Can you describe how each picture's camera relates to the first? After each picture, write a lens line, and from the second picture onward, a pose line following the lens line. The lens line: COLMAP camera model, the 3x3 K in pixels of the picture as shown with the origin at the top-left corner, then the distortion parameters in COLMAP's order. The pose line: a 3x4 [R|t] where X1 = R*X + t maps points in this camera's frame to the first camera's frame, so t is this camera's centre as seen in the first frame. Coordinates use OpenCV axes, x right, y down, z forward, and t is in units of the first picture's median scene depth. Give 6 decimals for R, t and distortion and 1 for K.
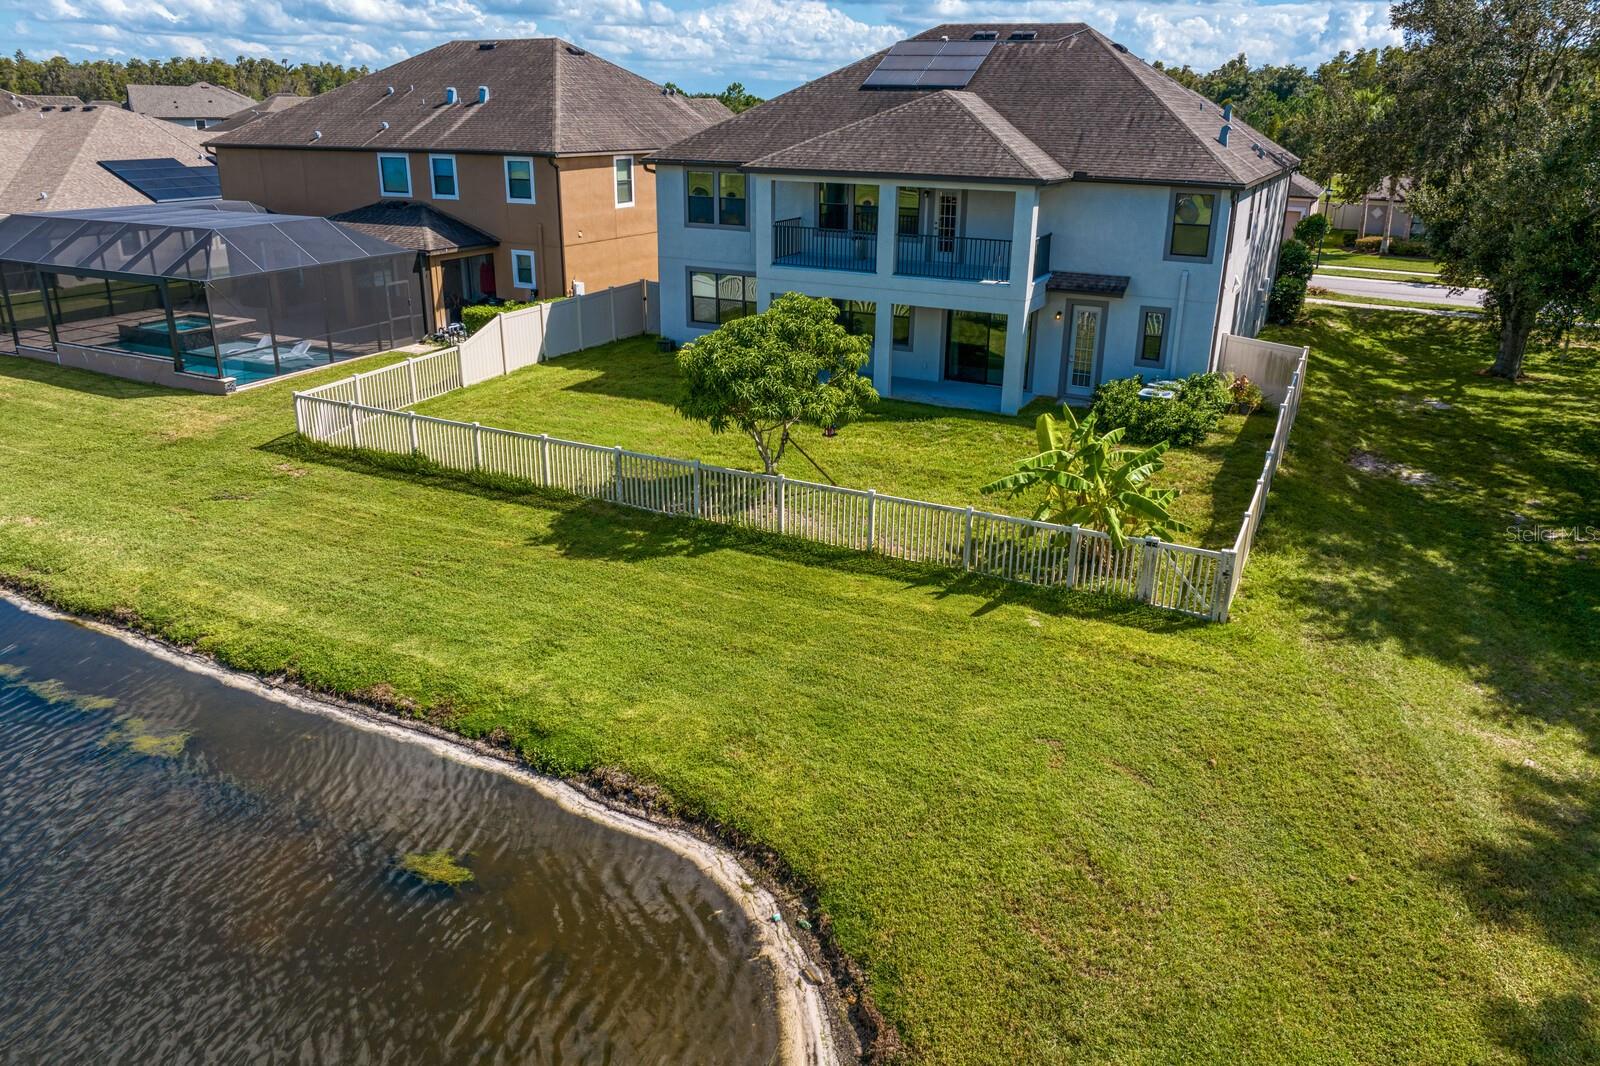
lens RADIAL K [[1121.1, 0, 802.7], [0, 1121.1, 530.6], [0, 0, 1]] dist [-0.038705, -0.001000]
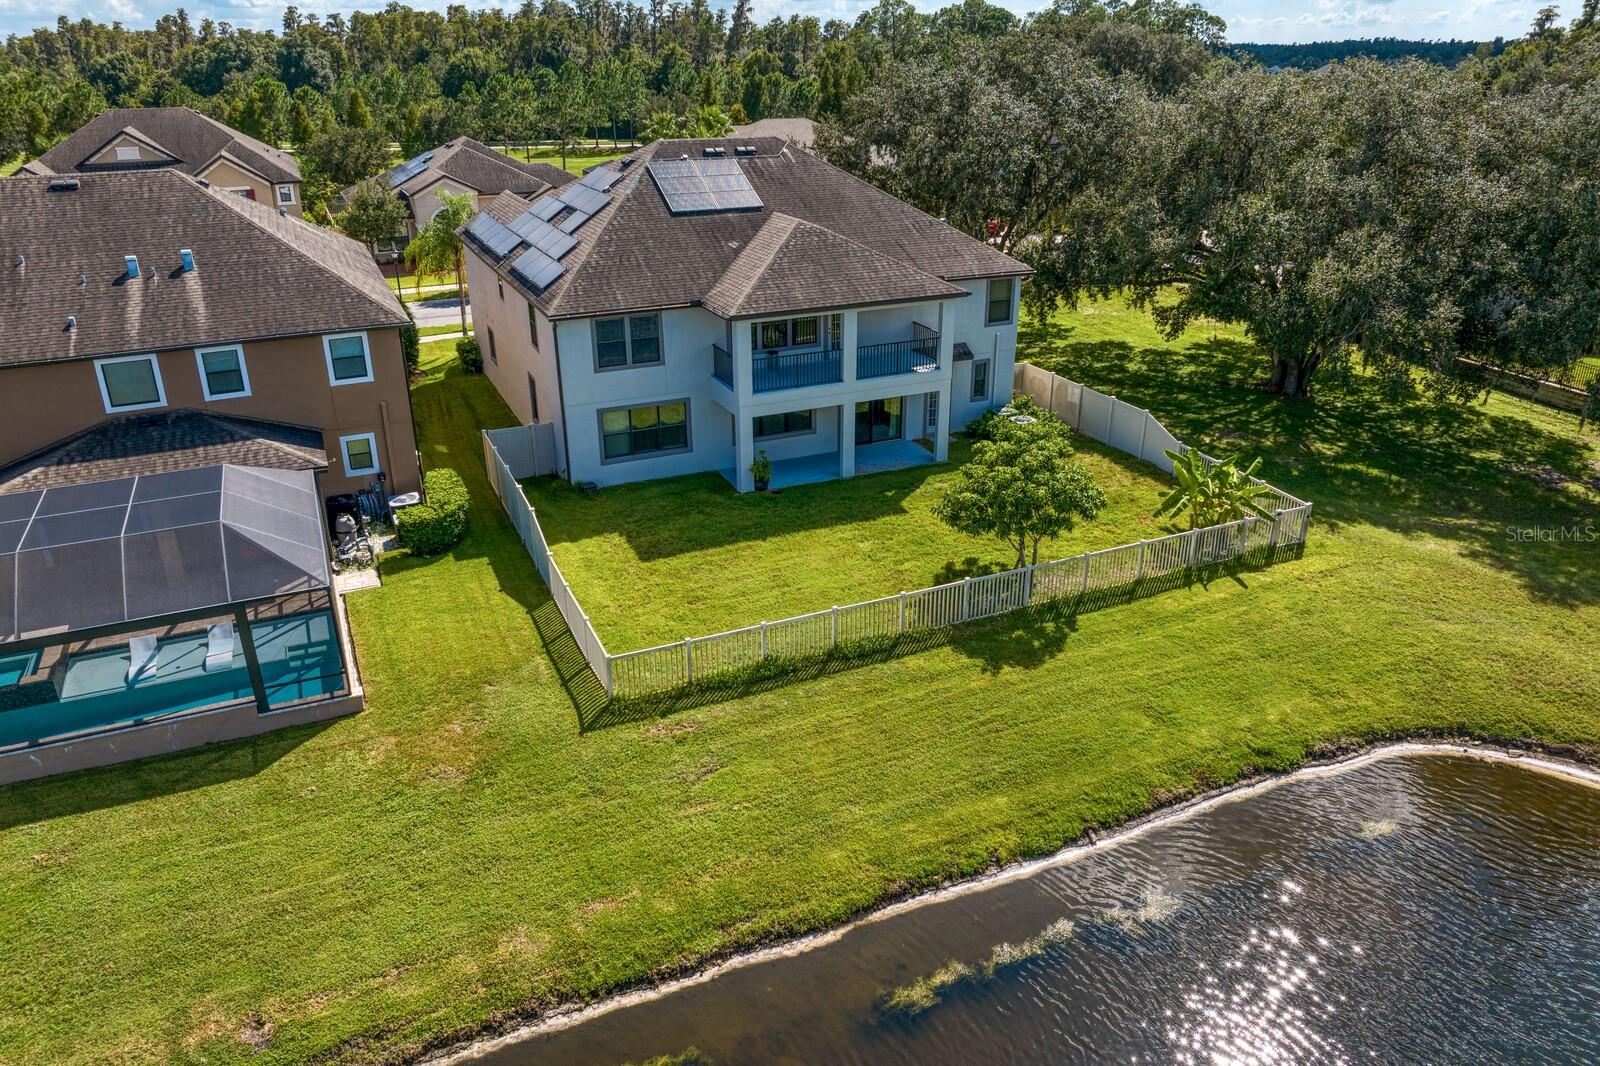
lens RADIAL K [[1125.1, 0, 802.9], [0, 1125.1, 527.6], [0, 0, 1]] dist [-0.040848, 0.001709]
pose [[0.625717, -0.323293, 0.709901, -1.186877], [0.288651, 0.941433, 0.174313, -0.411570], [-0.724678, 0.095843, 0.682390, 0.280503]]
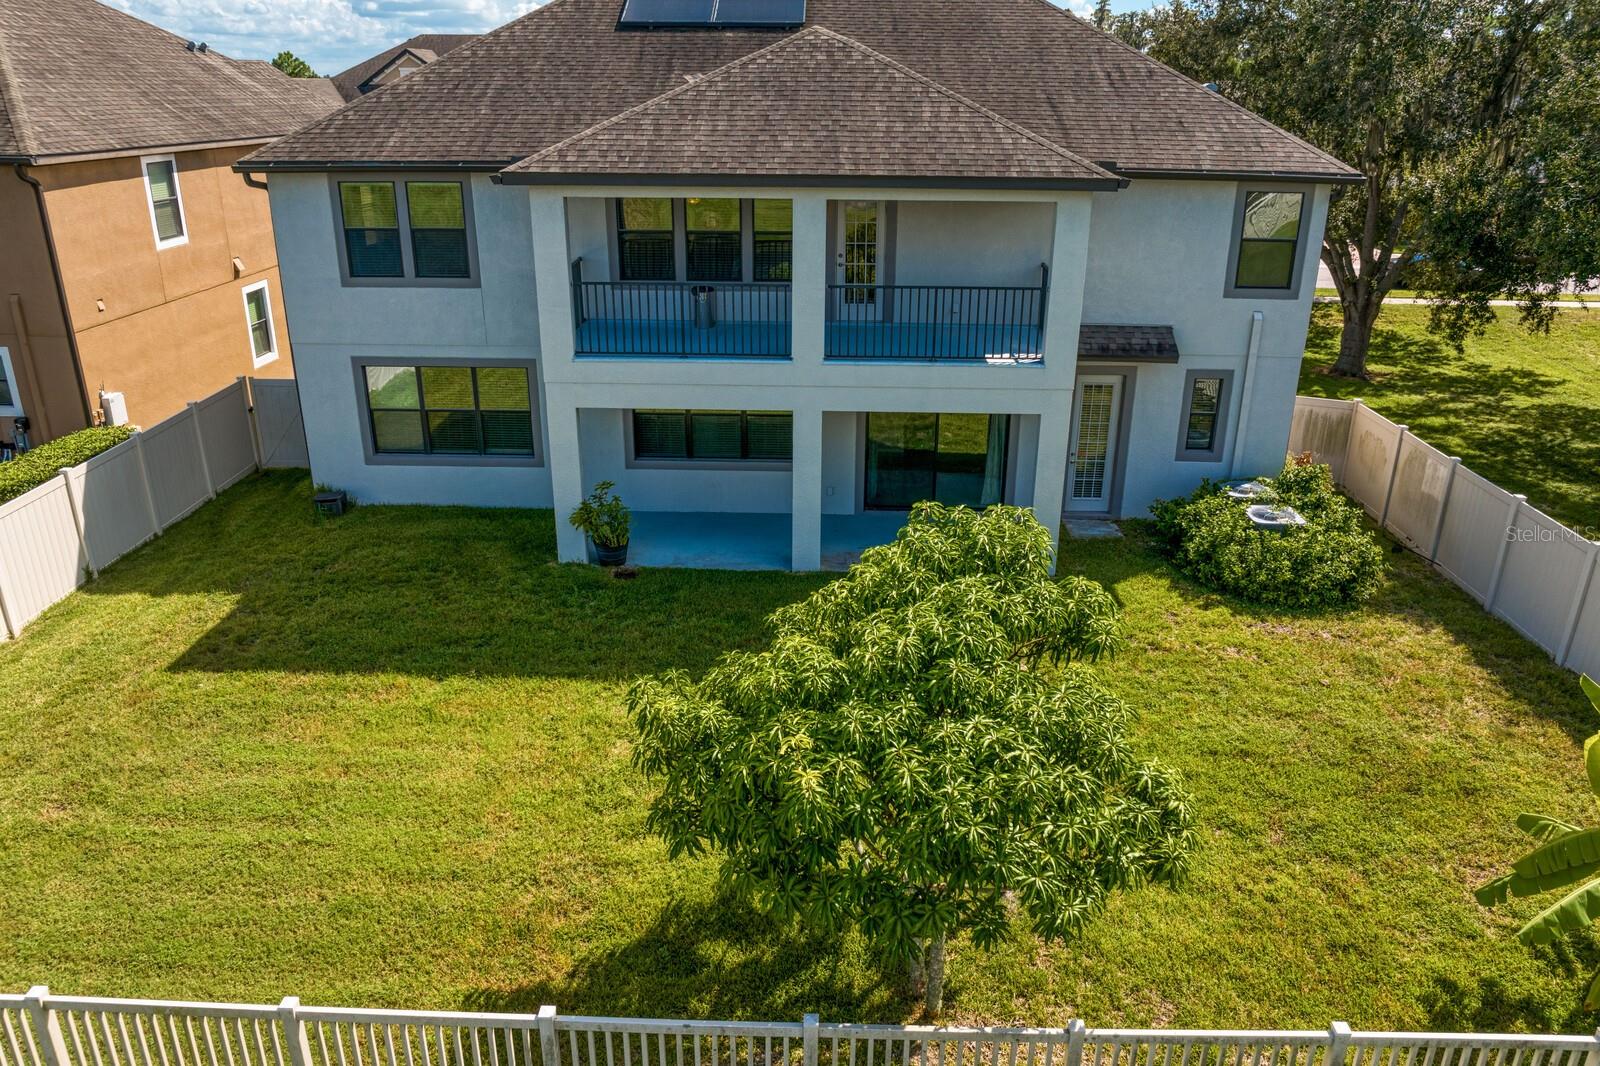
lens RADIAL K [[1125.1, 0, 802.9], [0, 1125.1, 527.6], [0, 0, 1]] dist [-0.040848, 0.001709]
pose [[0.904481, -0.161713, 0.394669, -0.212475], [0.154855, 0.986701, 0.049404, -0.235313], [-0.397409, 0.016431, 0.917494, 0.665776]]
